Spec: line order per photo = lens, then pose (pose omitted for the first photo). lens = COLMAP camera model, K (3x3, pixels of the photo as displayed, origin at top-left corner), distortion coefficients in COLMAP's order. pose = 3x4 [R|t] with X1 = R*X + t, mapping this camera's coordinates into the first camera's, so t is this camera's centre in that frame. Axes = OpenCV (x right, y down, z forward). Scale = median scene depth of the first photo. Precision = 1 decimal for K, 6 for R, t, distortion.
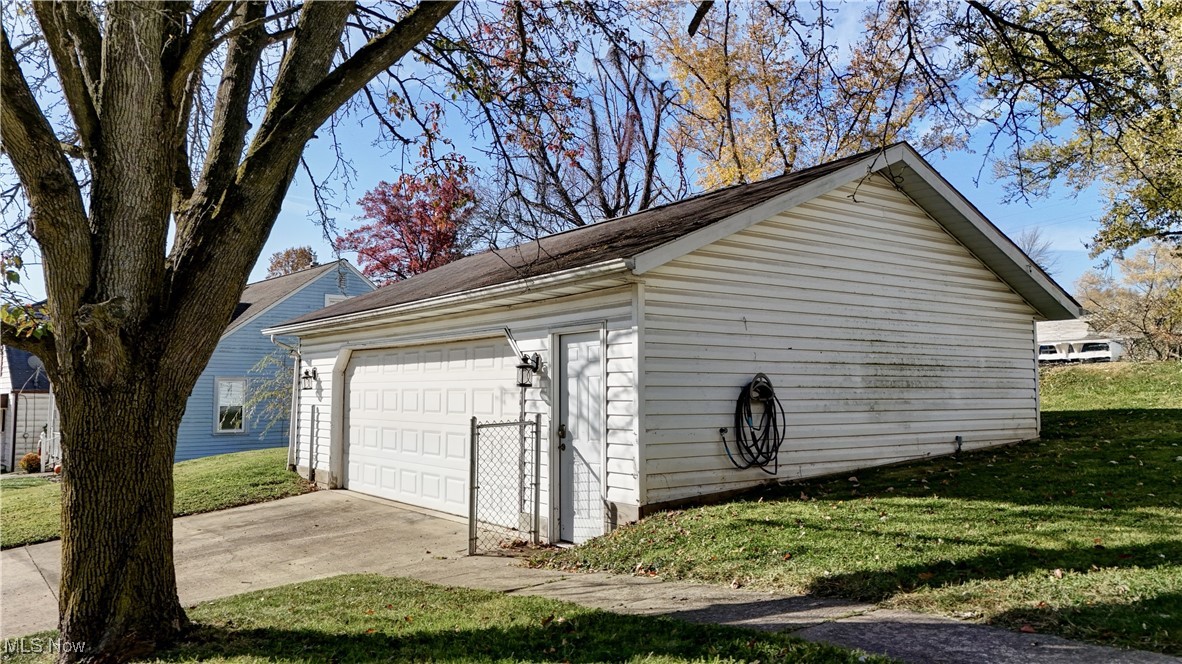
lens RADIAL K [[864.5, 0, 595.8], [0, 864.5, 333.3], [0, 0, 1]] dist [0.098789, -0.105412]
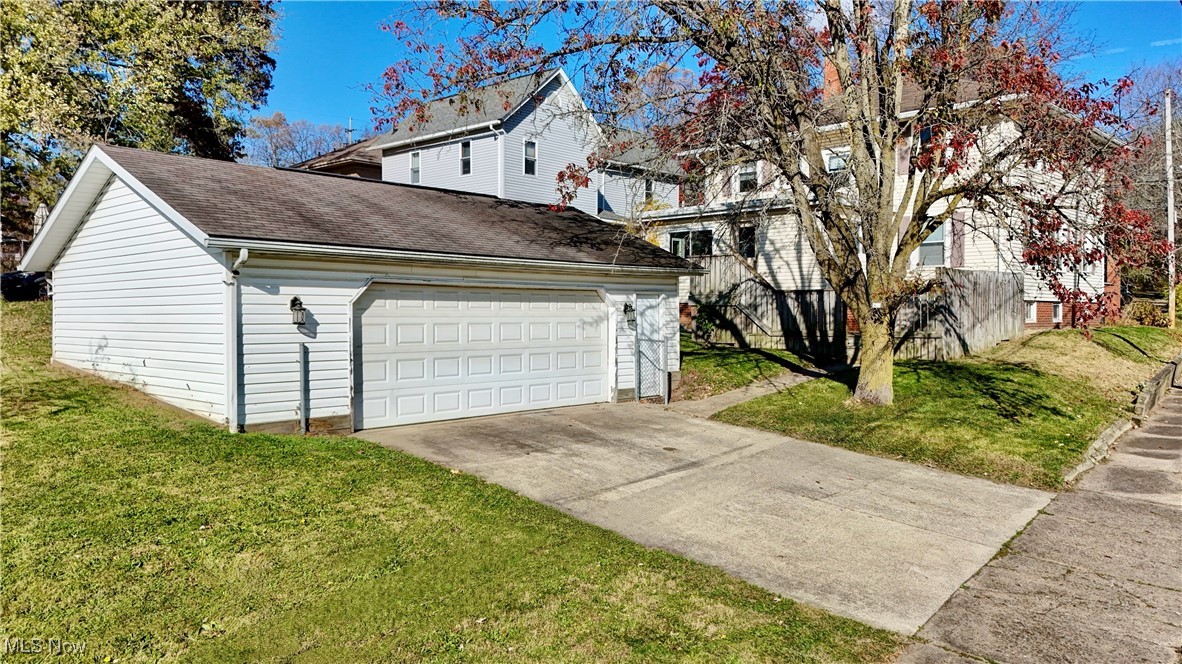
lens RADIAL K [[864.5, 0, 595.8], [0, 864.5, 333.3], [0, 0, 1]] dist [0.098789, -0.105412]
pose [[-0.191029, 0.014209, 0.981481, -1.945796], [-0.031073, 0.999307, -0.020515, 0.132872], [-0.981092, -0.034416, -0.190455, 1.450959]]
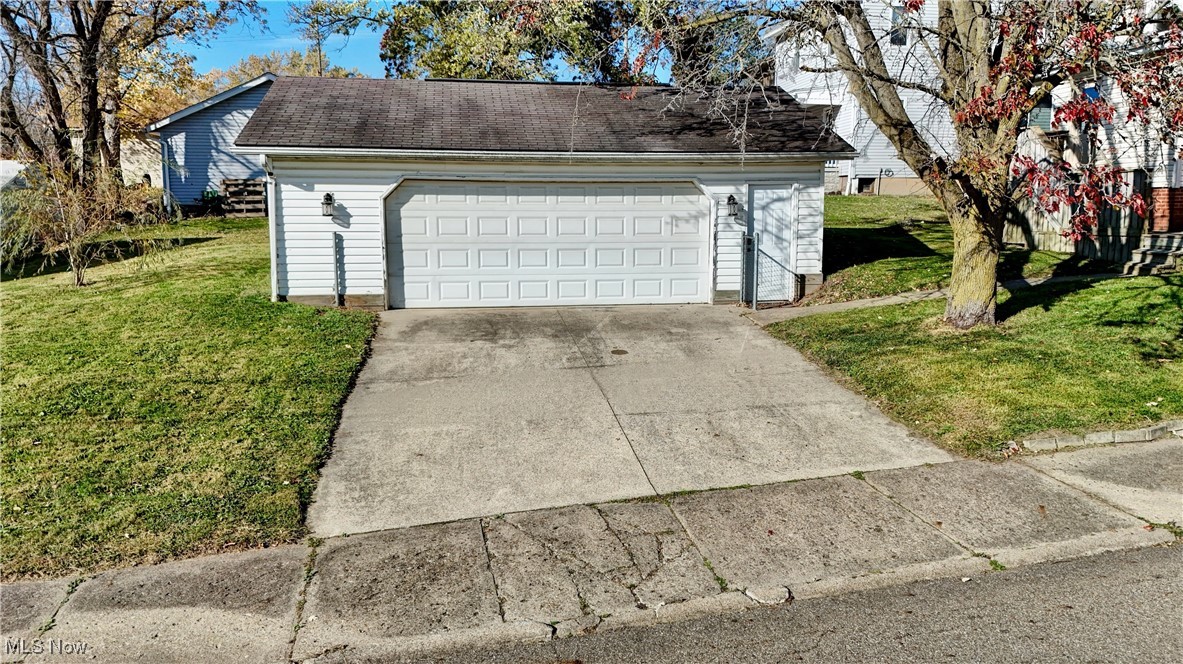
lens RADIAL K [[865.2, 0, 596.3], [0, 865.2, 333.3], [0, 0, 1]] dist [0.098789, -0.105412]
pose [[0.461049, -0.089107, 0.882889, -1.763499], [-0.048725, 0.990902, 0.125453, 0.093392], [-0.886036, -0.100859, 0.452513, 0.445207]]
